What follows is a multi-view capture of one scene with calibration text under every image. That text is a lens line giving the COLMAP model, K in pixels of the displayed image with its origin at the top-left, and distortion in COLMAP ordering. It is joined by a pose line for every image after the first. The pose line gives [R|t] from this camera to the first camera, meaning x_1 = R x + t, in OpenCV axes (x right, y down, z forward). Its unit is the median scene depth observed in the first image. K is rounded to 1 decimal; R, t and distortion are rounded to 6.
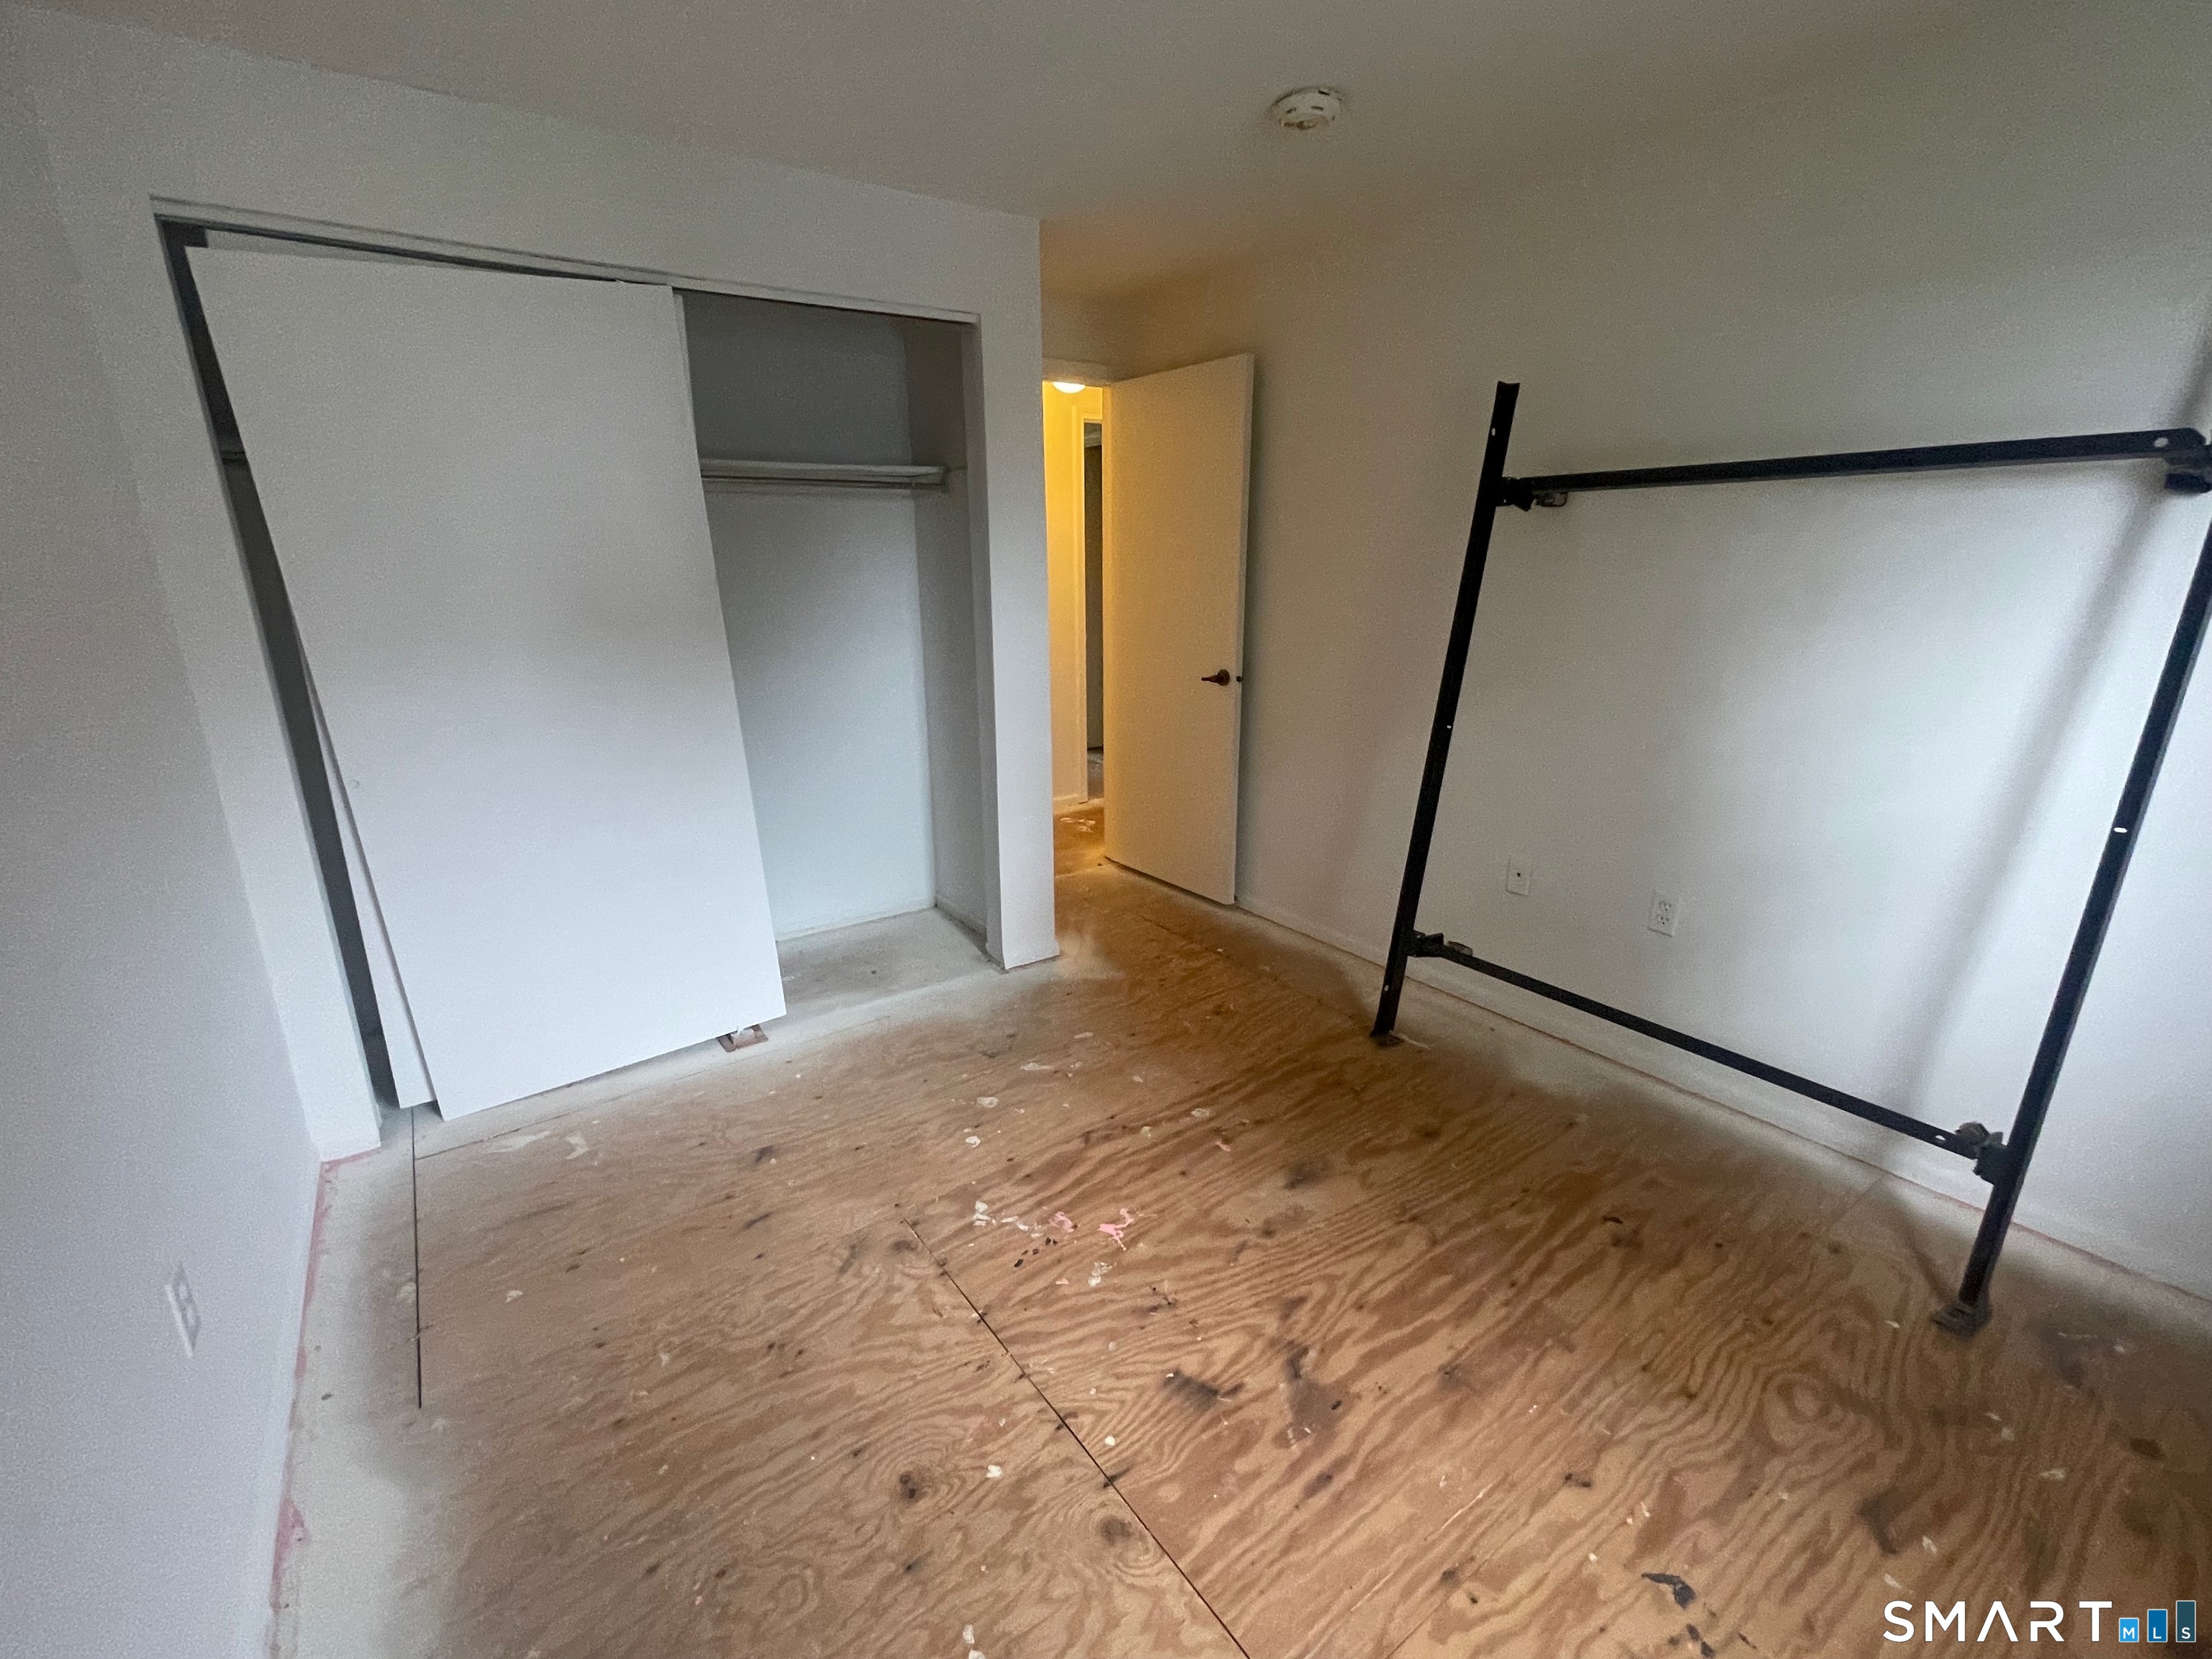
lens RADIAL K [[963.2, 0, 1105.6], [0, 963.2, 831.8], [0, 0, 1]] dist [0.000580, 0.000115]
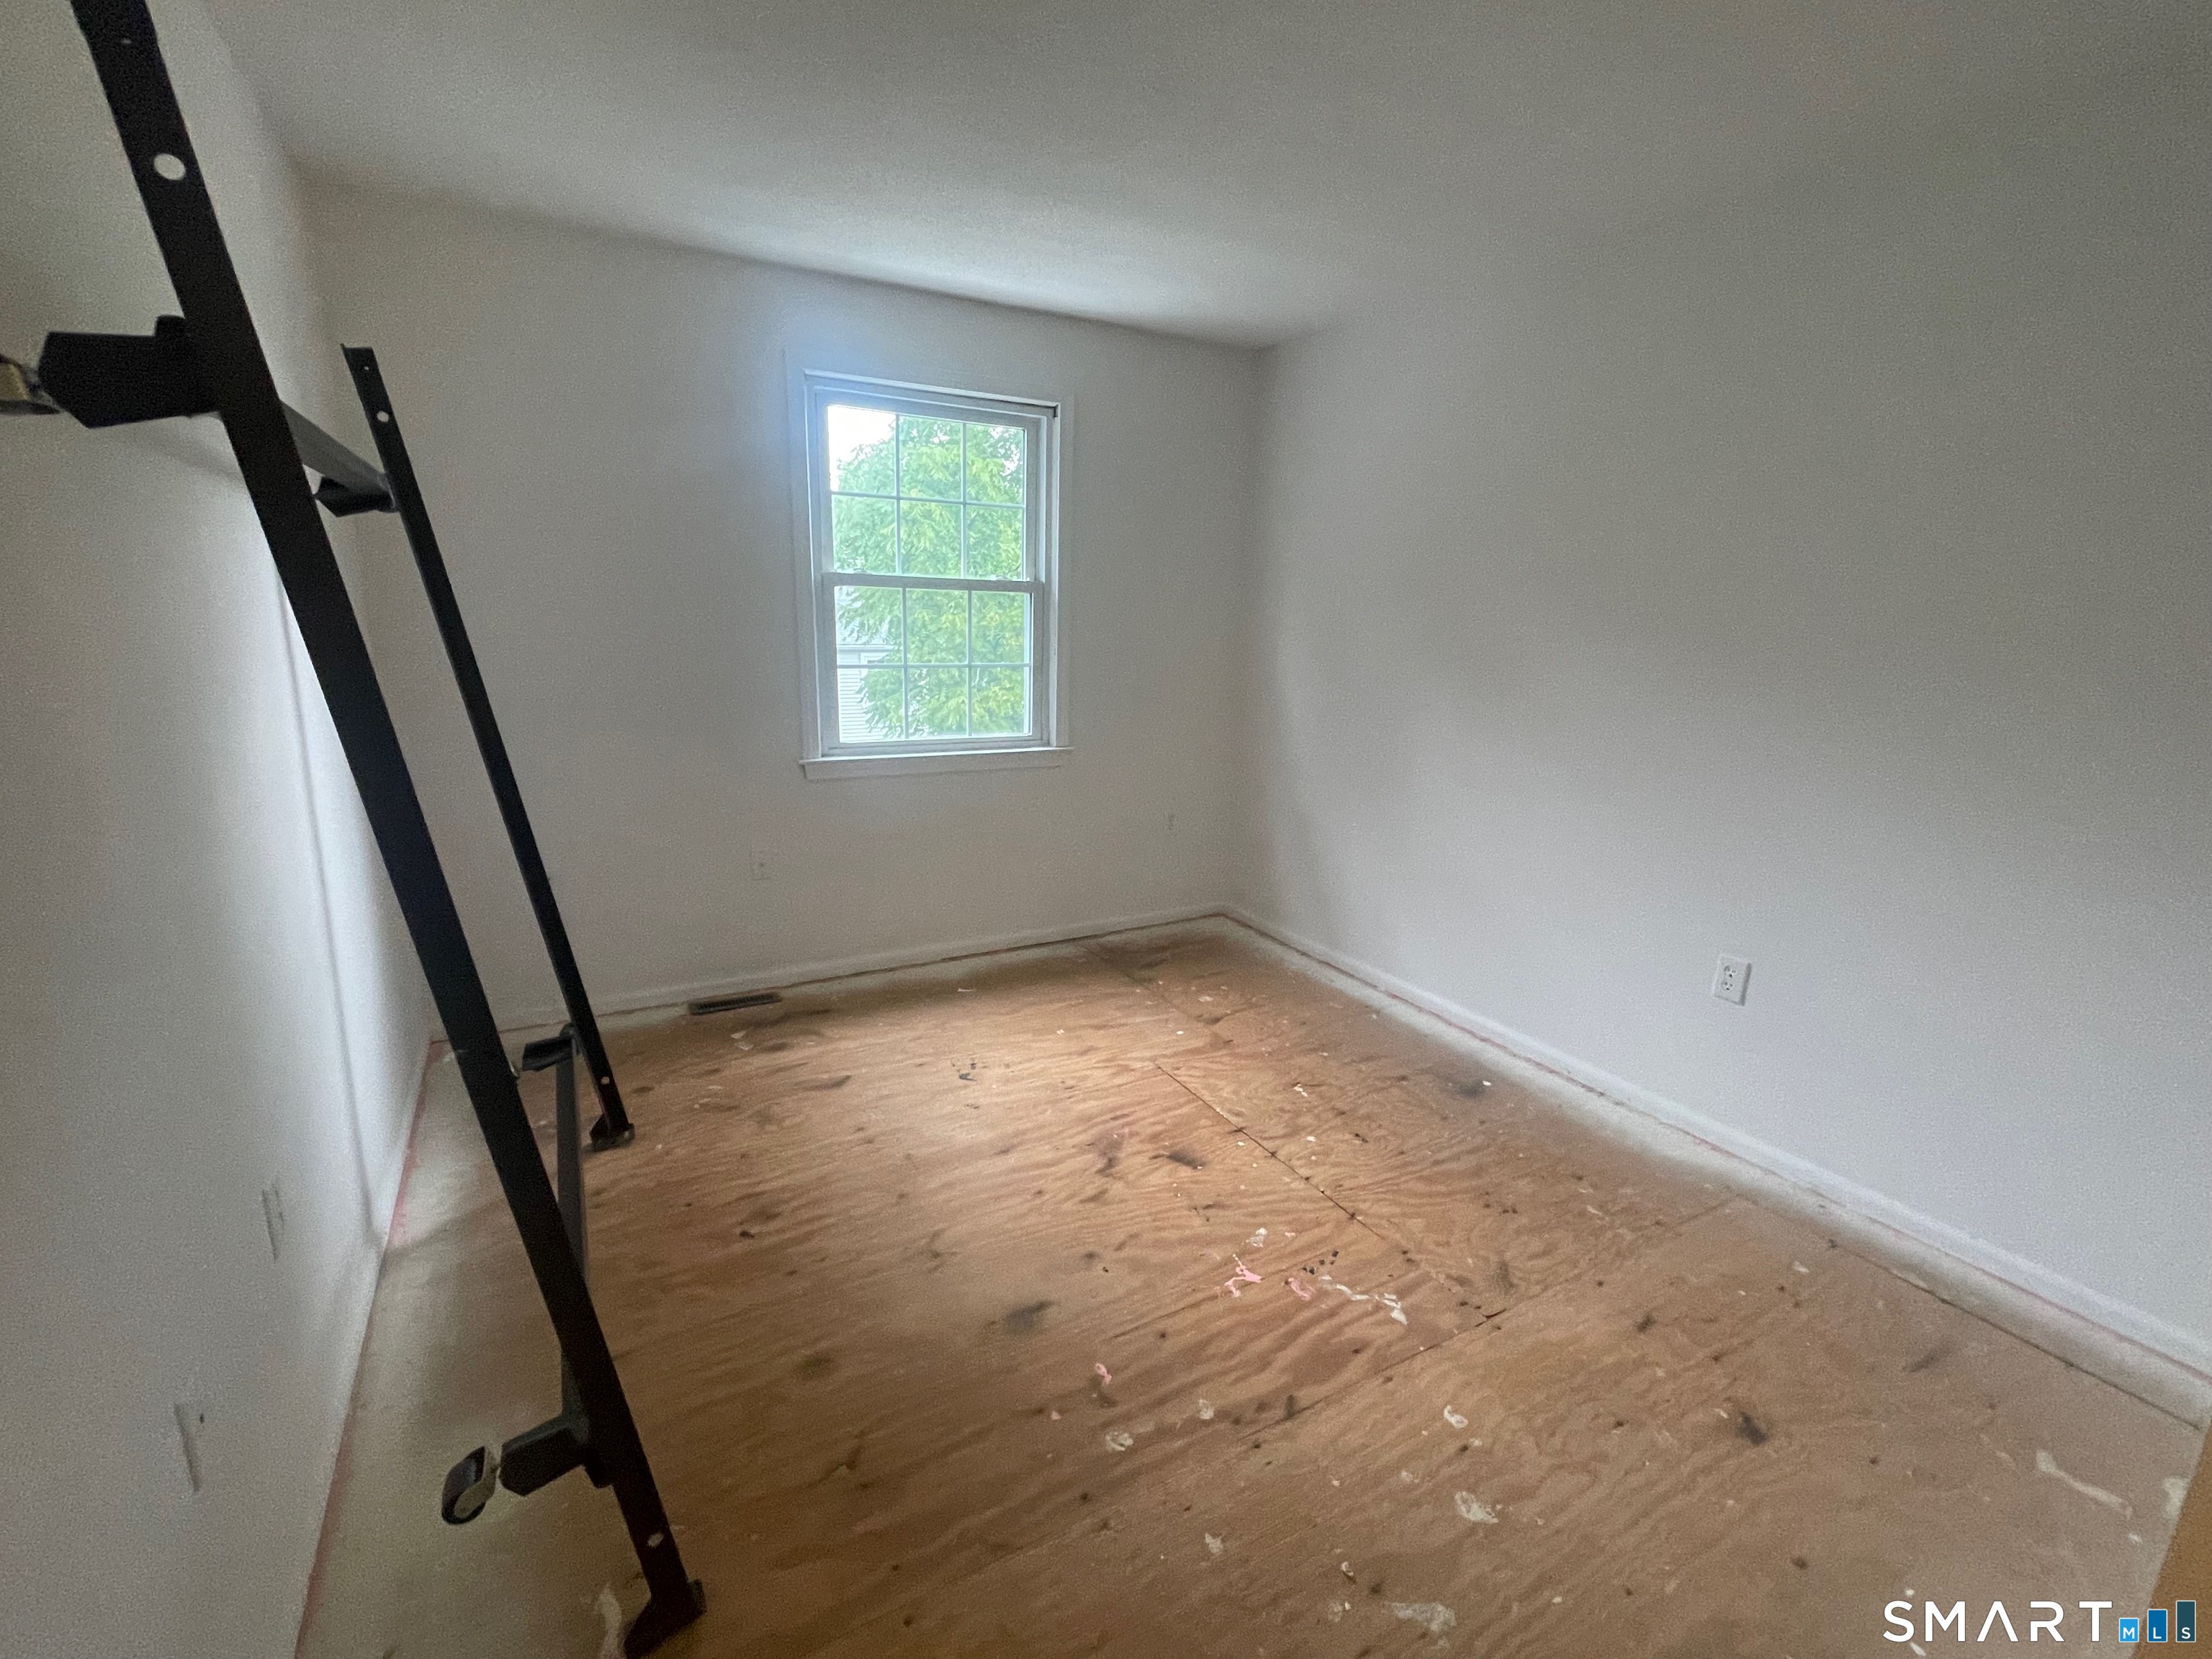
lens RADIAL K [[963.2, 0, 1105.6], [0, 963.2, 831.8], [0, 0, 1]] dist [0.000580, 0.000115]
pose [[-0.995350, -0.032684, 0.090607, 0.075023], [0.016898, 0.866830, 0.498317, -0.455644], [-0.094828, 0.497531, -0.862247, 1.609614]]
